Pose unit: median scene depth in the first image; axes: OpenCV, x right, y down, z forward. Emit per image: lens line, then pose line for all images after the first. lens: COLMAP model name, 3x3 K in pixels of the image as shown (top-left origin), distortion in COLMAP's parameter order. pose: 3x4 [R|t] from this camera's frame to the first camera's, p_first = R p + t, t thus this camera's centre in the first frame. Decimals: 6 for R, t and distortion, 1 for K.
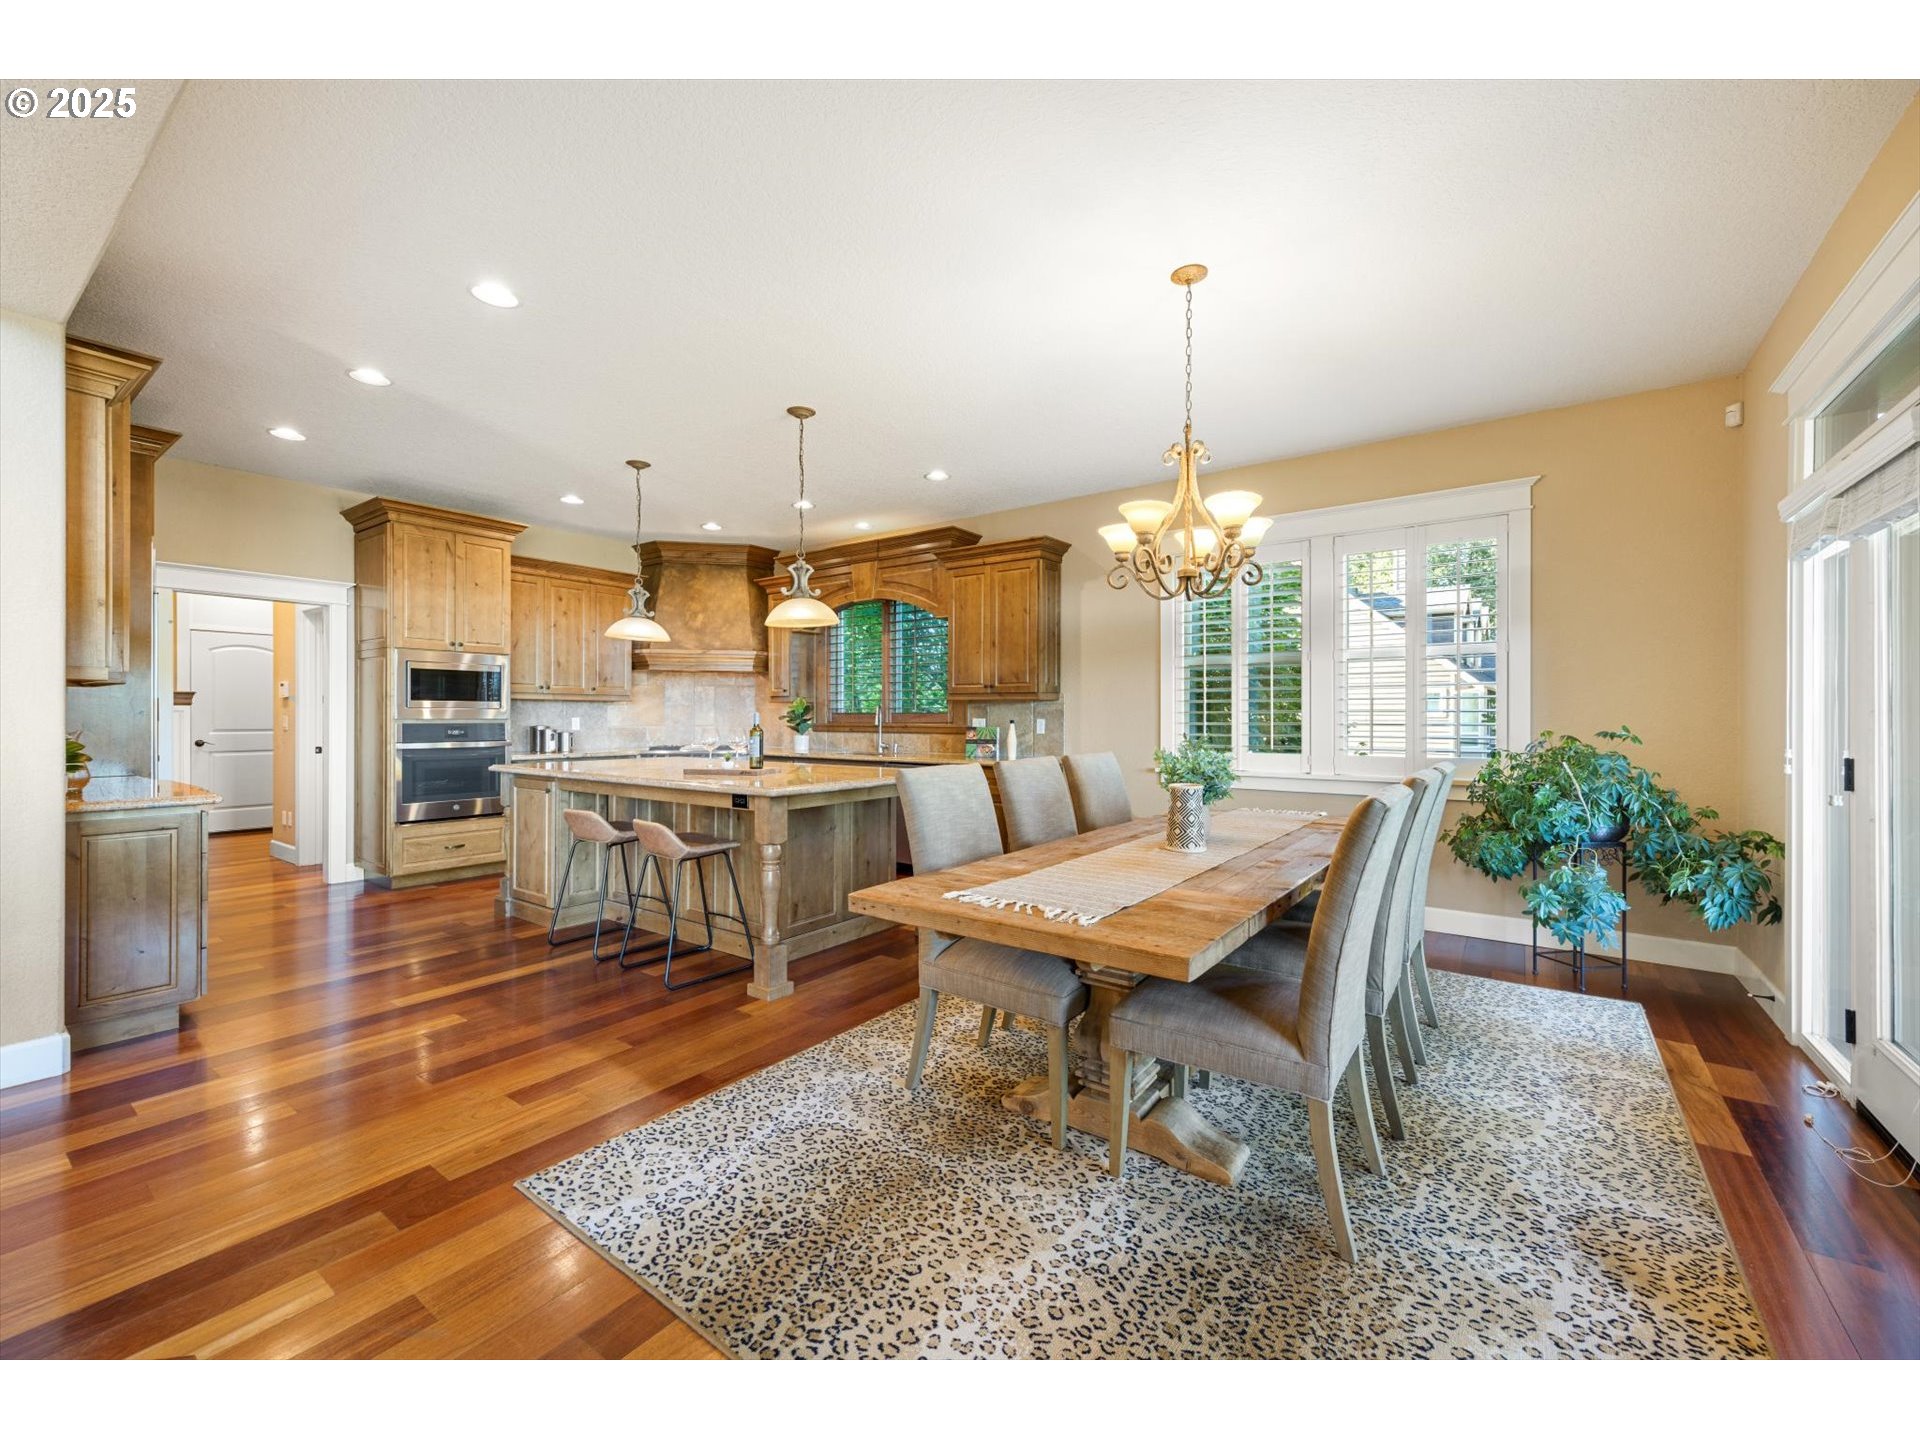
lens RADIAL K [[772.2, 0, 960.0], [0, 772.2, 720.0], [0, 0, 1]] dist [0.009567, -0.000048]
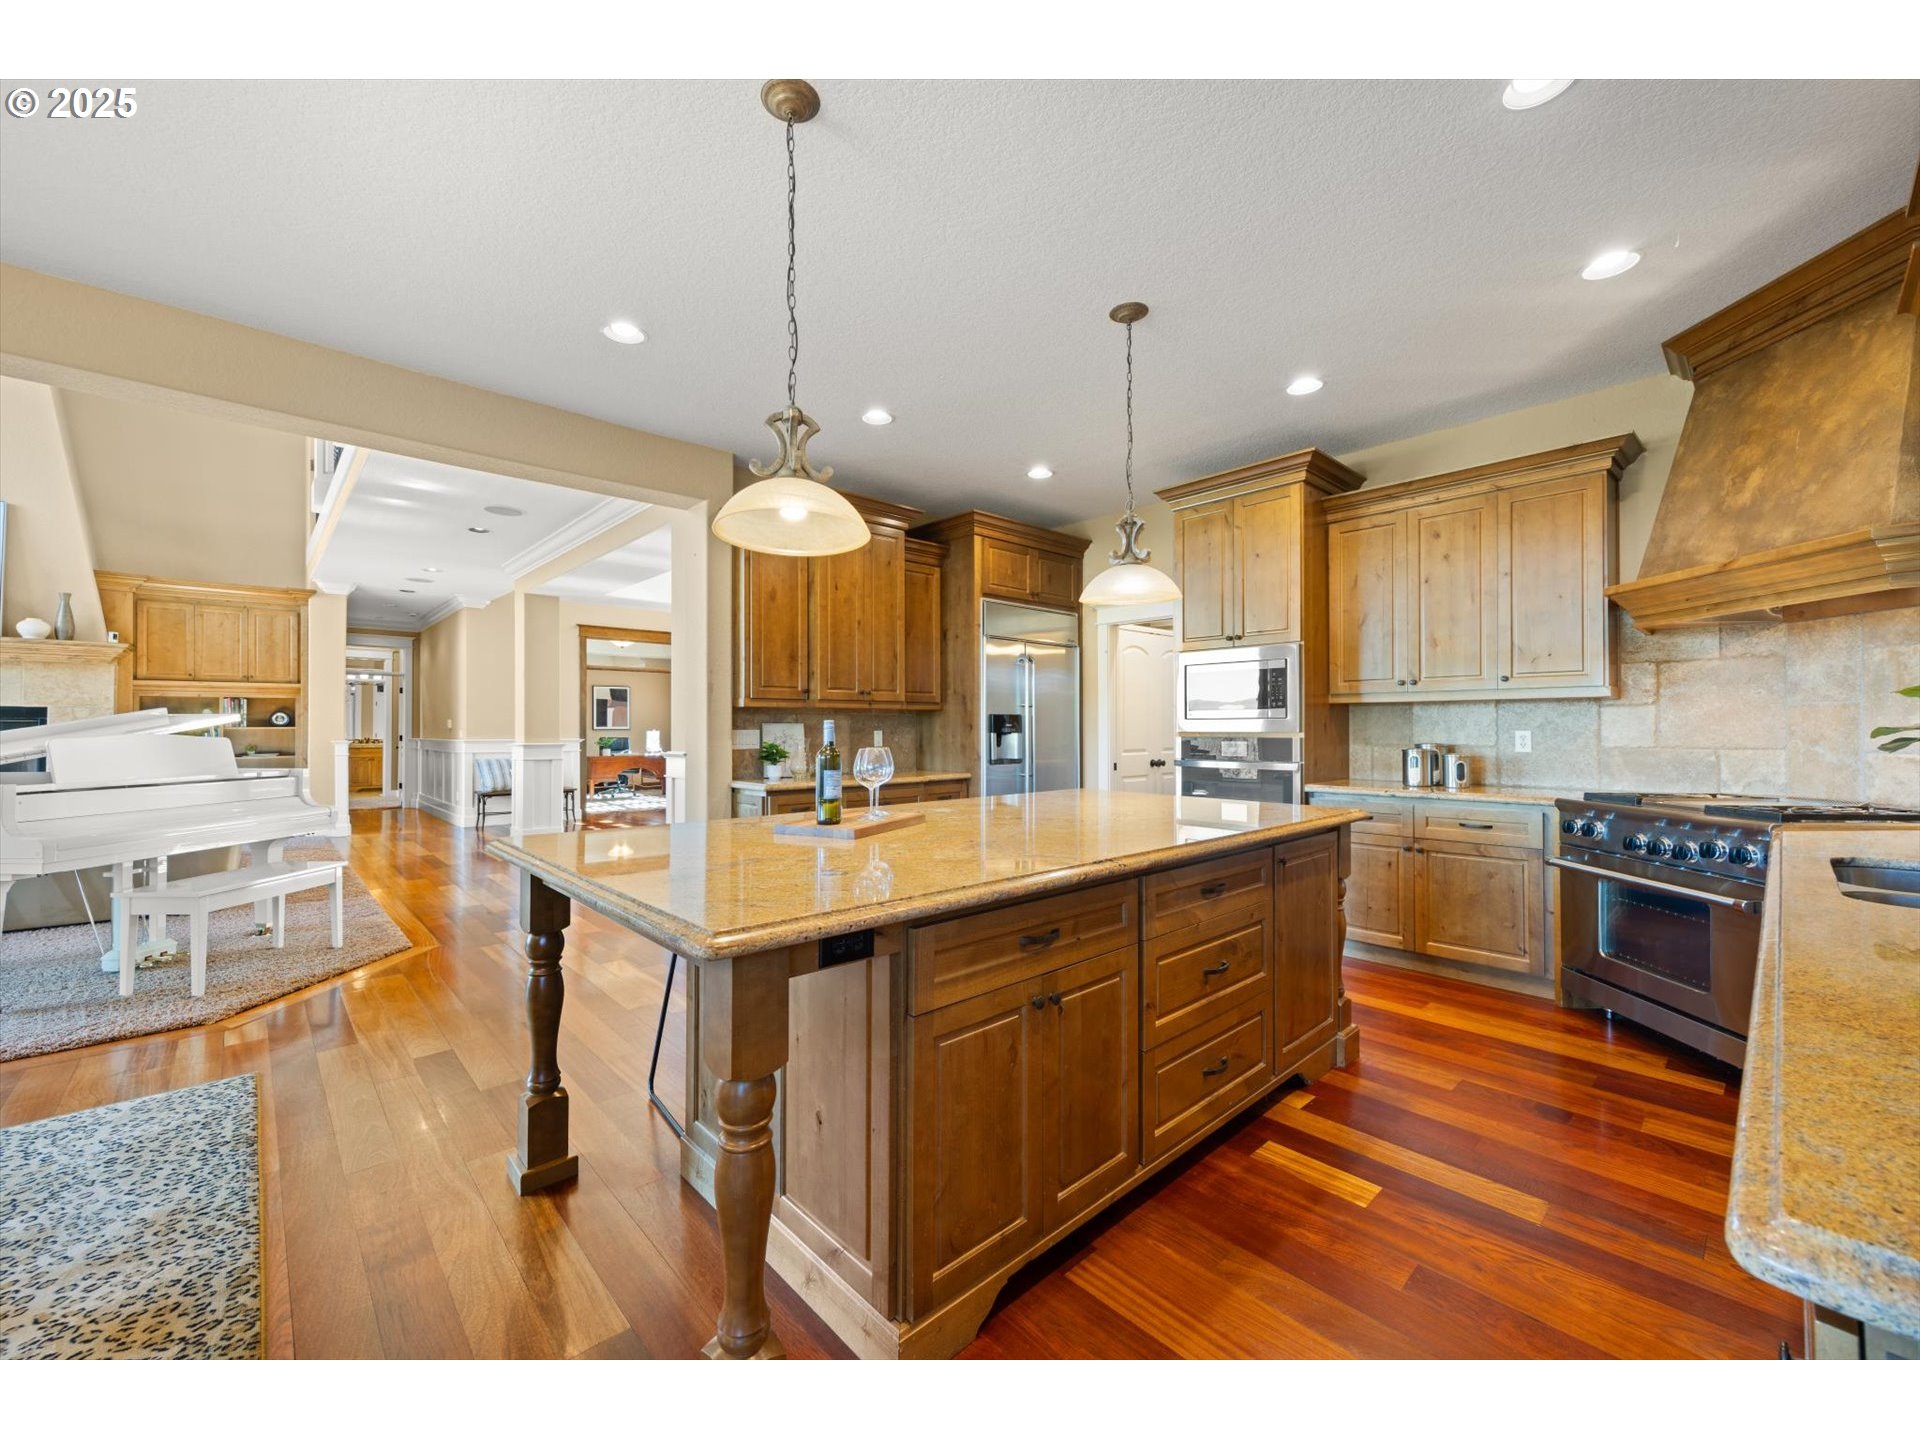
lens RADIAL K [[772.2, 0, 960.0], [0, 772.2, 720.0], [0, 0, 1]] dist [0.009567, -0.000048]
pose [[-0.212396, -0.010887, -0.977123, 0.157143], [-0.001838, 0.999941, -0.010742, -0.003940], [0.977182, -0.000486, -0.212404, 0.762894]]
